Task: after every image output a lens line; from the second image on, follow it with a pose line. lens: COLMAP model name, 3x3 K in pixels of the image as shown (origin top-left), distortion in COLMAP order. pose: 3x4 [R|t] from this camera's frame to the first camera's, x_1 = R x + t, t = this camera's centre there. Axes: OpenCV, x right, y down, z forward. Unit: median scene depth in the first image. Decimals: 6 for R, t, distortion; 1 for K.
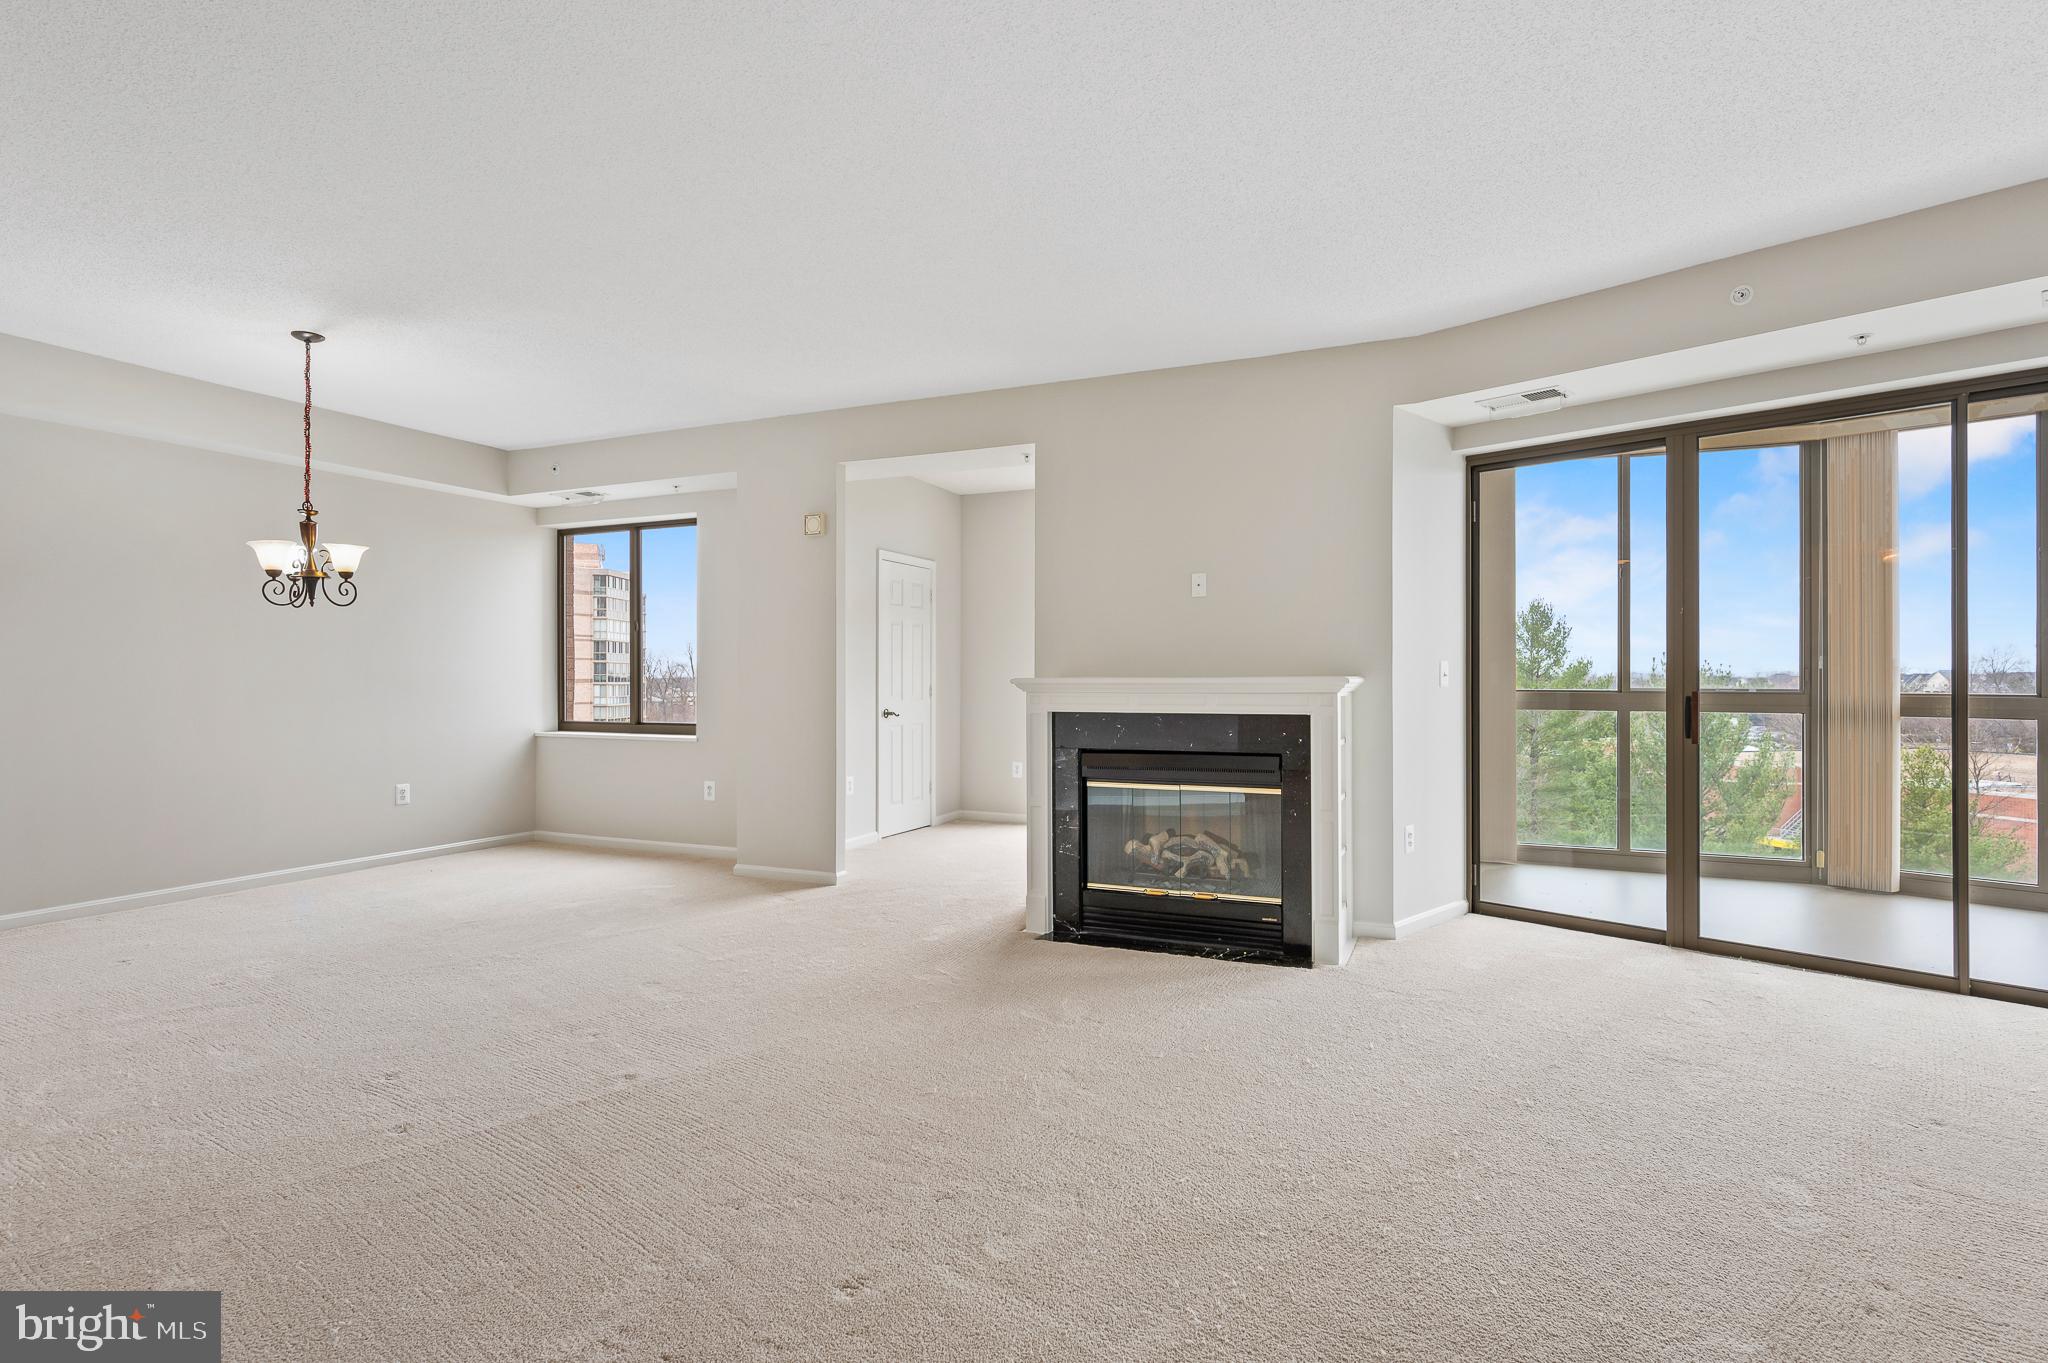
lens RADIAL K [[1031.8, 0, 1010.4], [0, 1031.8, 656.1], [0, 0, 1]] dist [0.007920, -0.001766]
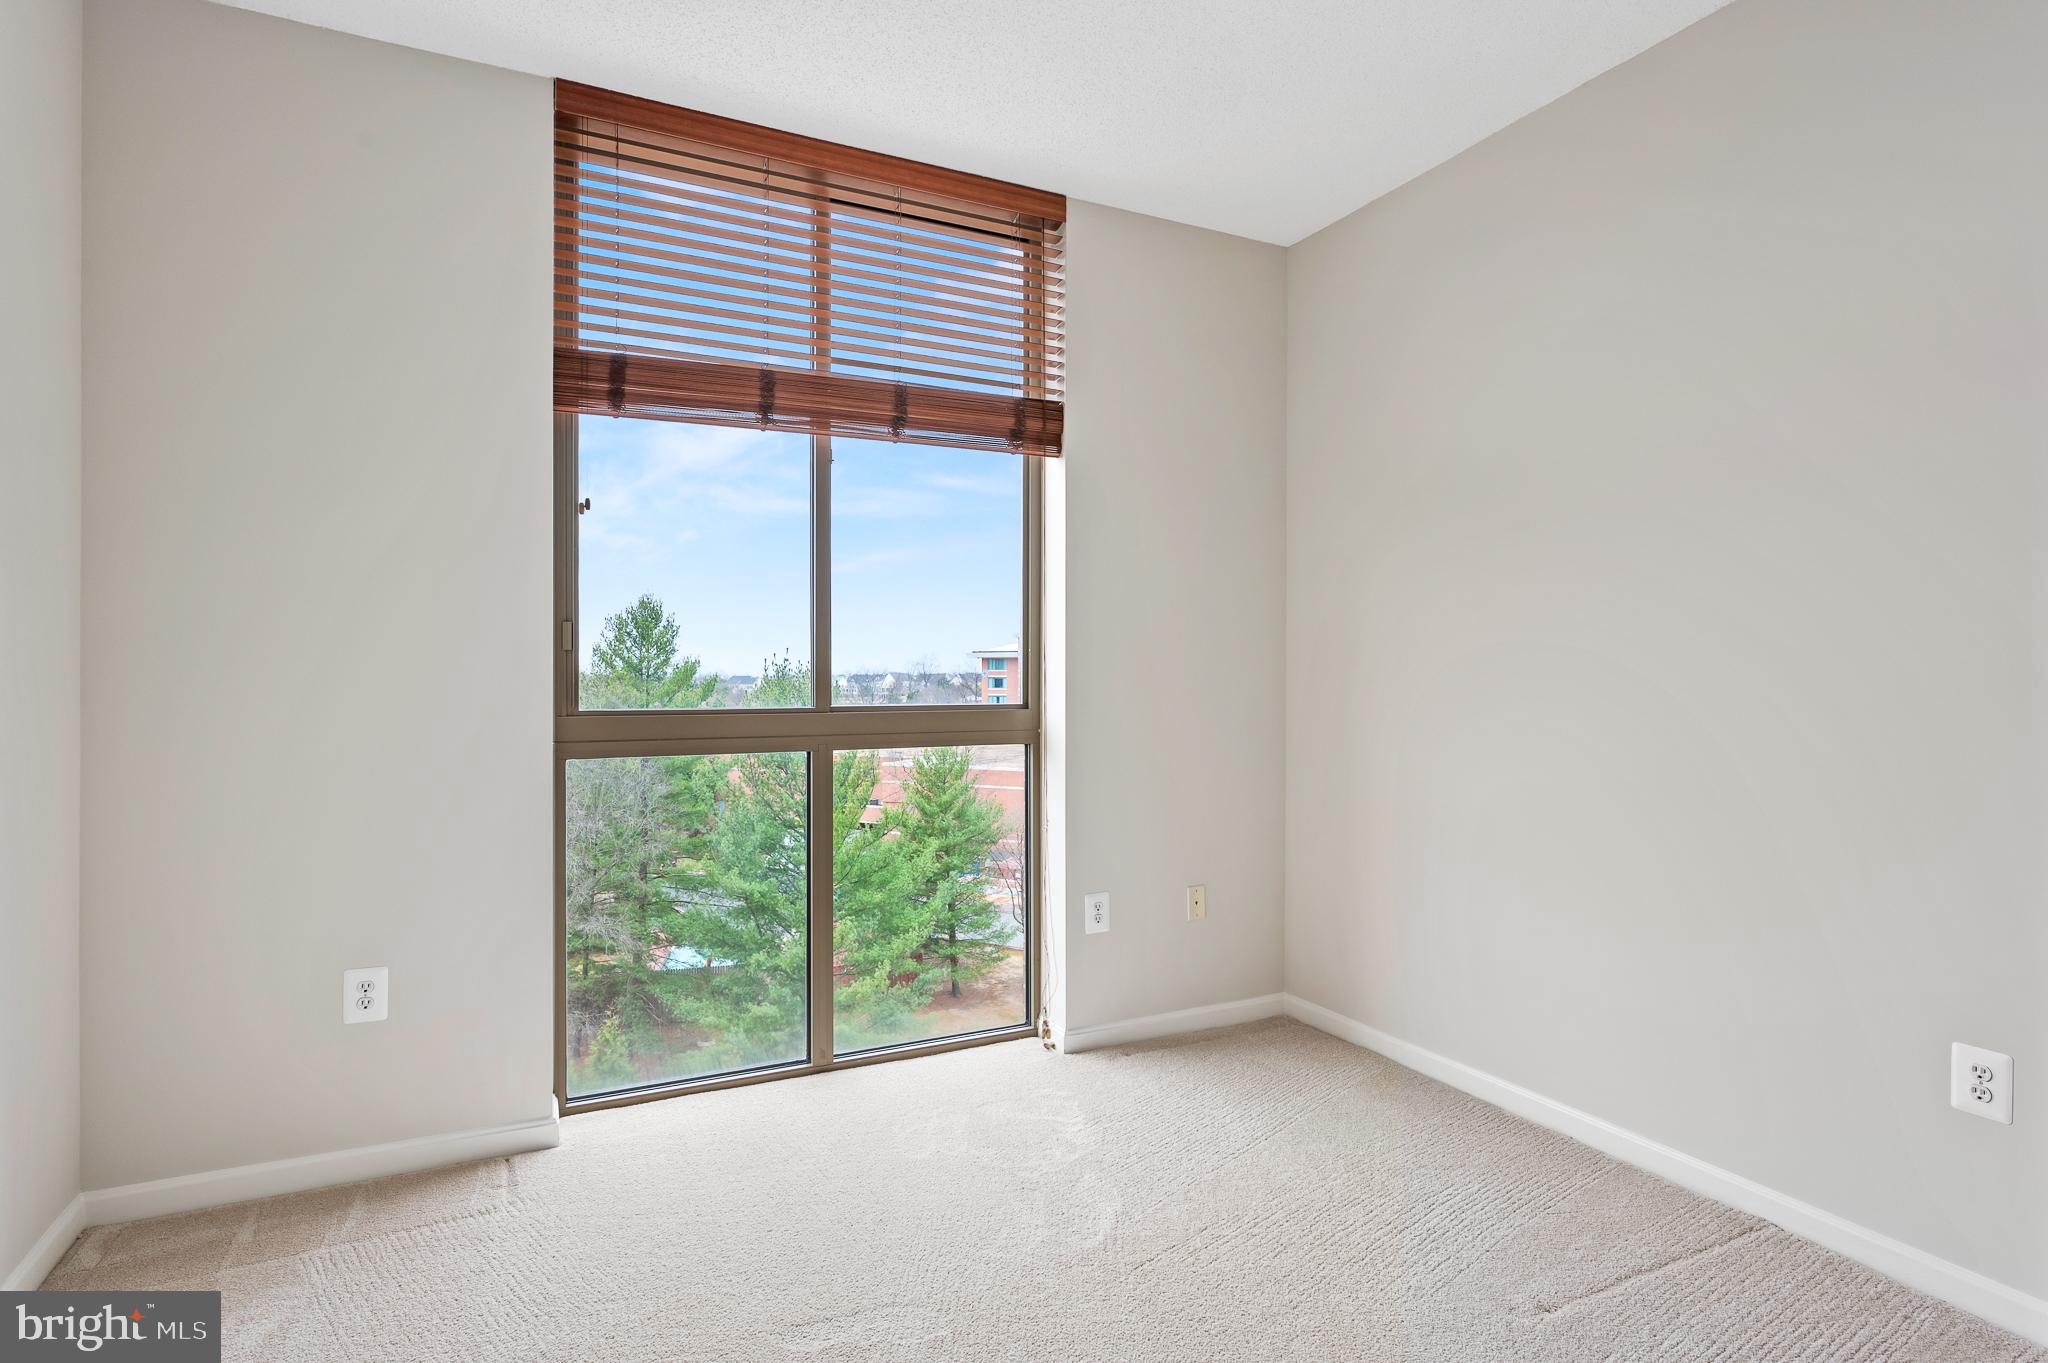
lens RADIAL K [[1040.6, 0, 1024.0], [0, 1040.6, 675.5], [0, 0, 1]] dist [-0.002168, 0.000204]
pose [[0.627841, 0.004397, 0.778329, -0.184987], [-0.019582, 0.999757, 0.010148, 0.022462], [-0.778095, -0.021613, 0.627774, 1.163964]]
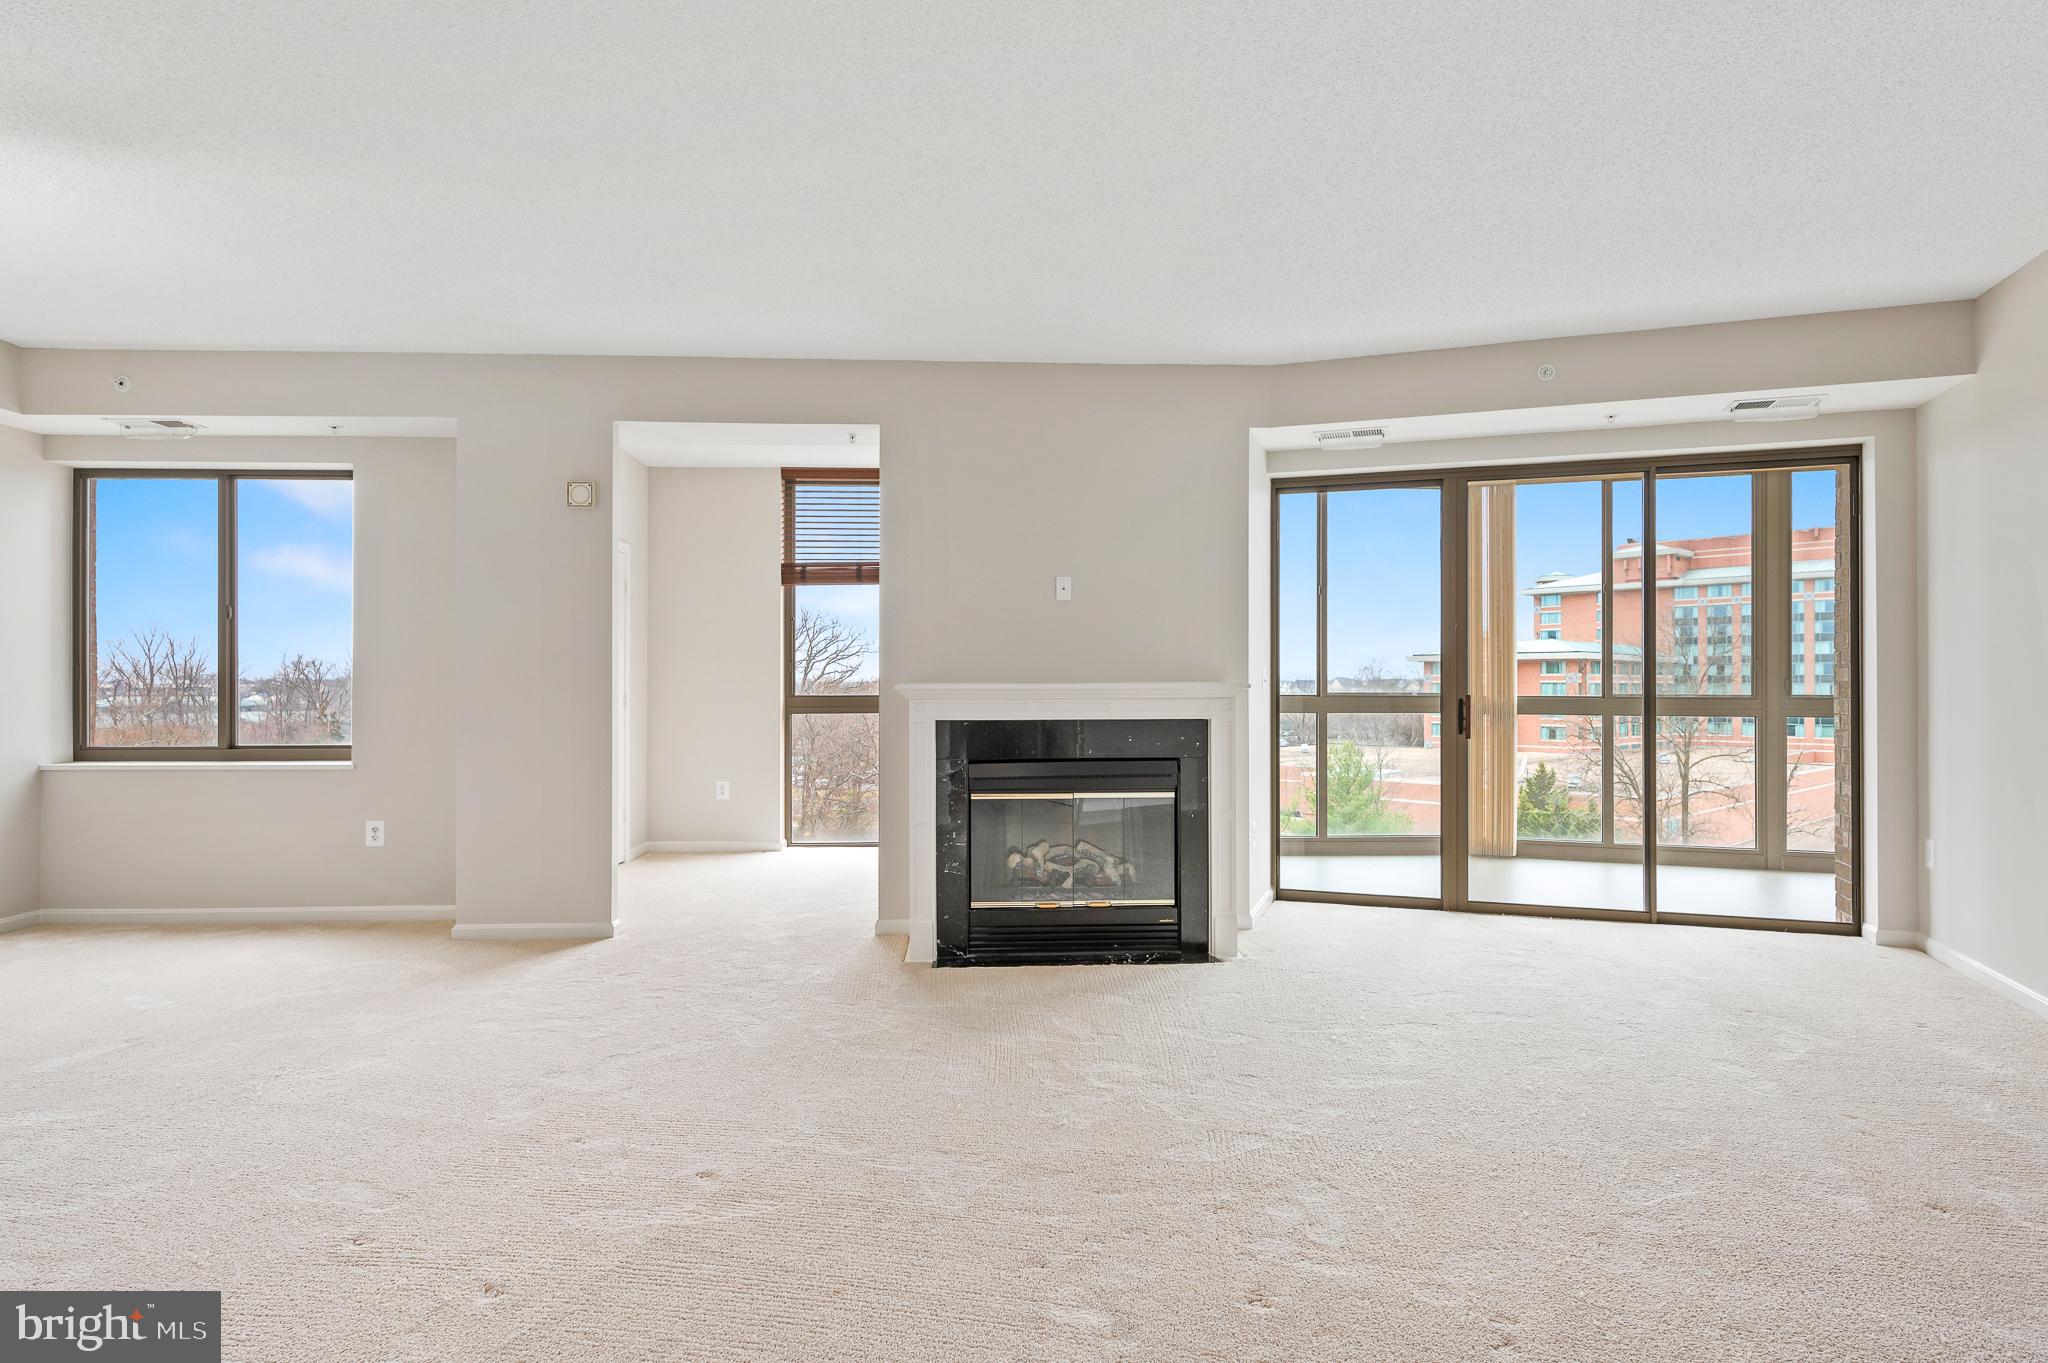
lens RADIAL K [[1142.8, 0, 1025.4], [0, 1142.8, 661.5], [0, 0, 1]] dist [0.001627, -0.001802]
pose [[0.889543, 0.009000, 0.456763, -0.358967], [-0.009201, 0.999956, -0.001785, 0.002449], [-0.456759, -0.002614, 0.889587, 0.056916]]
